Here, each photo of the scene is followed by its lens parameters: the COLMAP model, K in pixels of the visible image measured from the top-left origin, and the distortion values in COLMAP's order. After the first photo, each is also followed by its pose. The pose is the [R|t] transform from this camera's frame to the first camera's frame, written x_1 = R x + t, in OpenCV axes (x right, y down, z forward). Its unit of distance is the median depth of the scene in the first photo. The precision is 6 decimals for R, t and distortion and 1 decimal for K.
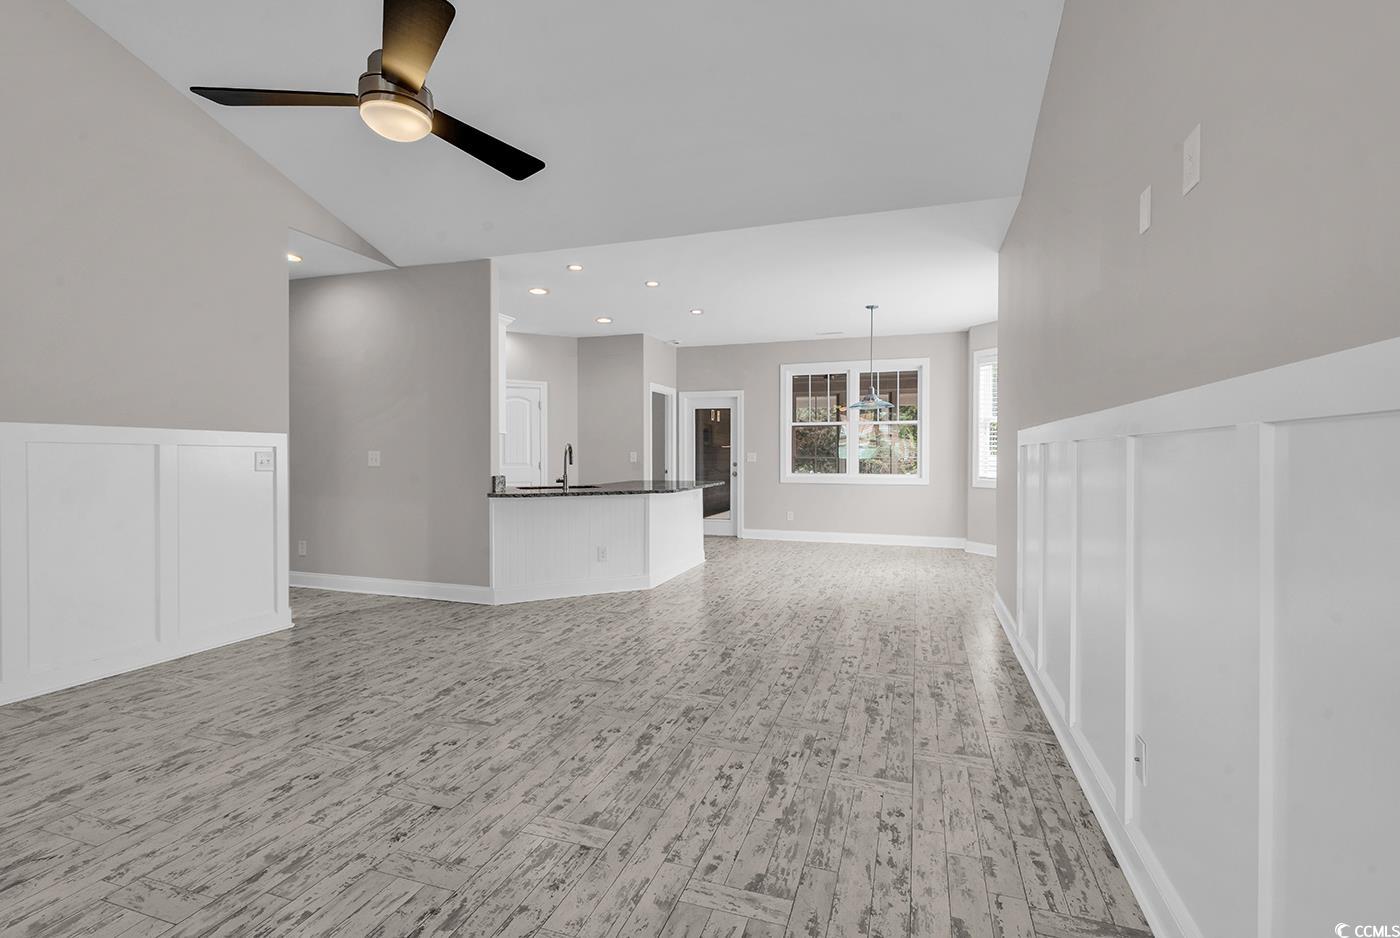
lens RADIAL K [[629.1, 0, 705.2], [0, 629.1, 466.0], [0, 0, 1]] dist [0.001802, 0.000477]
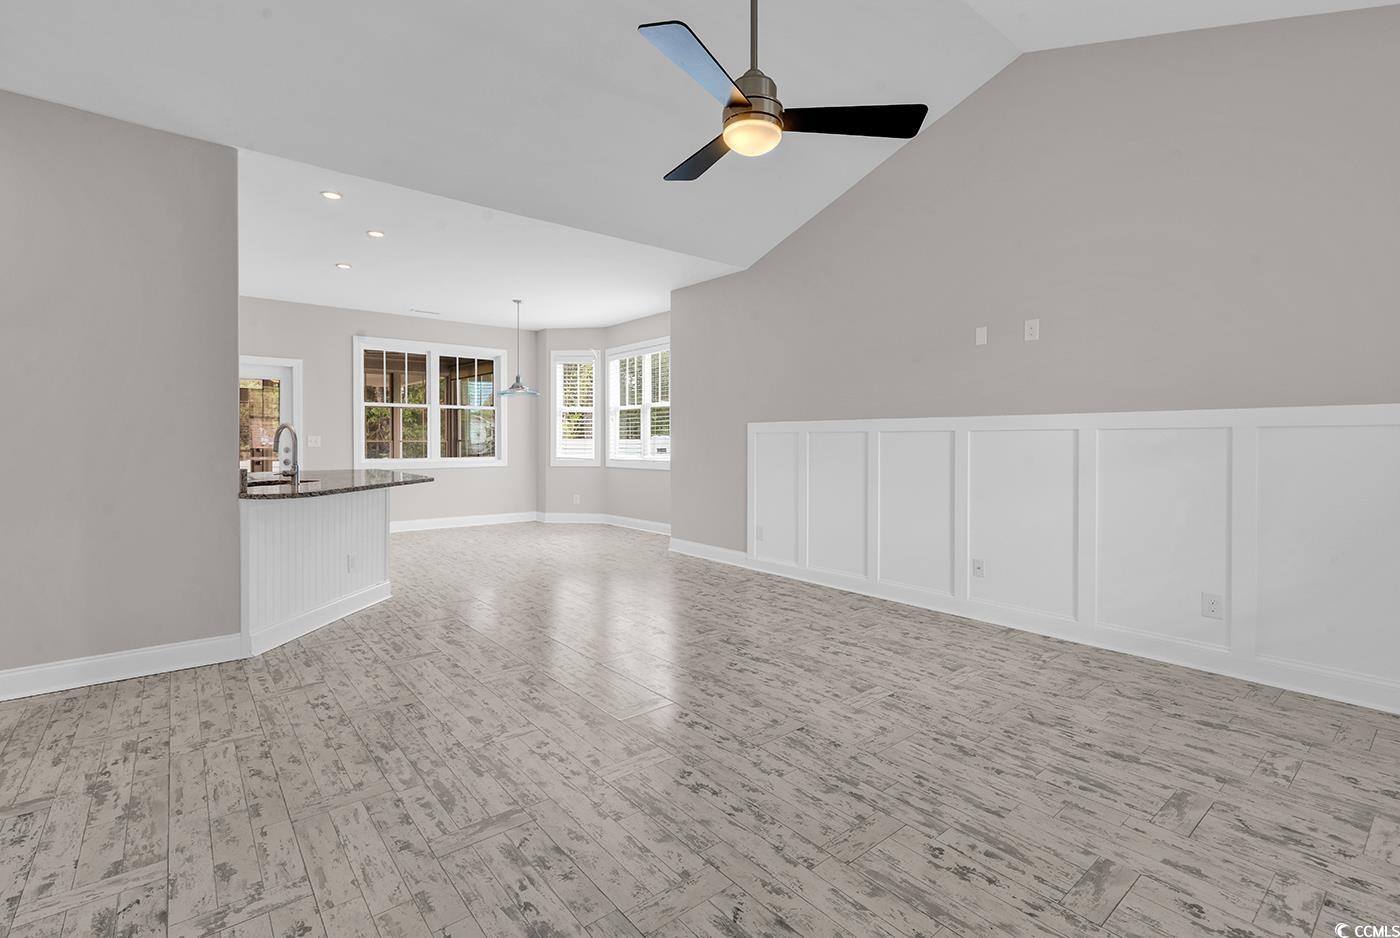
lens RADIAL K [[631.9, 0, 699.4], [0, 631.9, 452.1], [0, 0, 1]] dist [0.006023, 0.000532]
pose [[0.537579, -0.017881, 0.843024, -1.222612], [0.014923, 0.999820, 0.011690, -0.006552], [-0.843081, 0.006296, 0.537749, 0.398850]]
